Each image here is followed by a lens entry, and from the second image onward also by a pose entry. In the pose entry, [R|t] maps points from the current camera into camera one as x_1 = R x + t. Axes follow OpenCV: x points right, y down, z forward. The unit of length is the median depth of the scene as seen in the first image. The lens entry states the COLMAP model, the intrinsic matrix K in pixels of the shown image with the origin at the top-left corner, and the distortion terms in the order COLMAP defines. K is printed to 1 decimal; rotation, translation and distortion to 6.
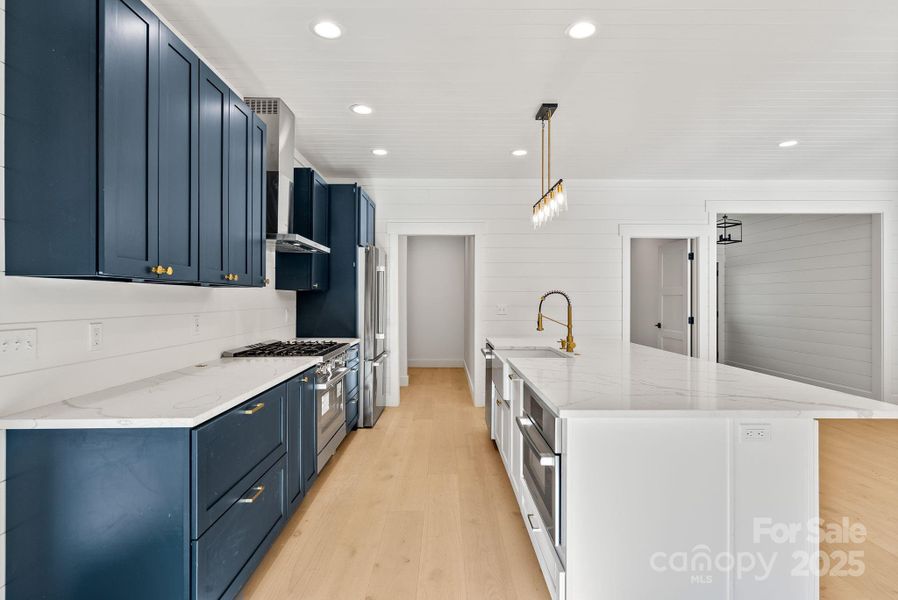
lens RADIAL K [[440.7, 0, 463.7], [0, 440.7, 295.7], [0, 0, 1]] dist [0.004857, 0.000446]
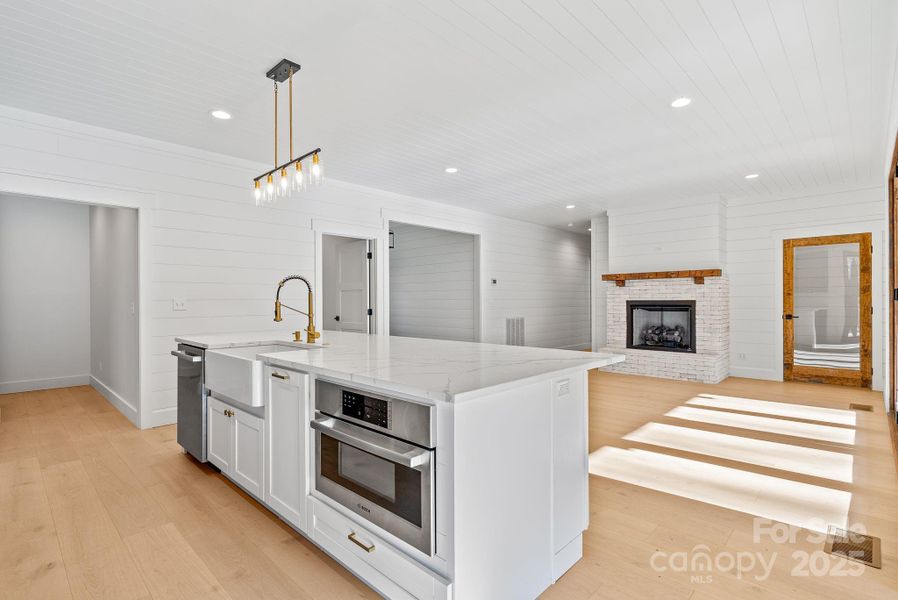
lens RADIAL K [[414.3, 0, 448.7], [0, 414.3, 296.6], [0, 0, 1]] dist [0.003392, 0.000617]
pose [[0.733844, -0.003376, 0.679310, -0.091974], [0.000861, 0.999991, 0.004039, 0.018899], [-0.679317, -0.002380, 0.733841, 0.118554]]
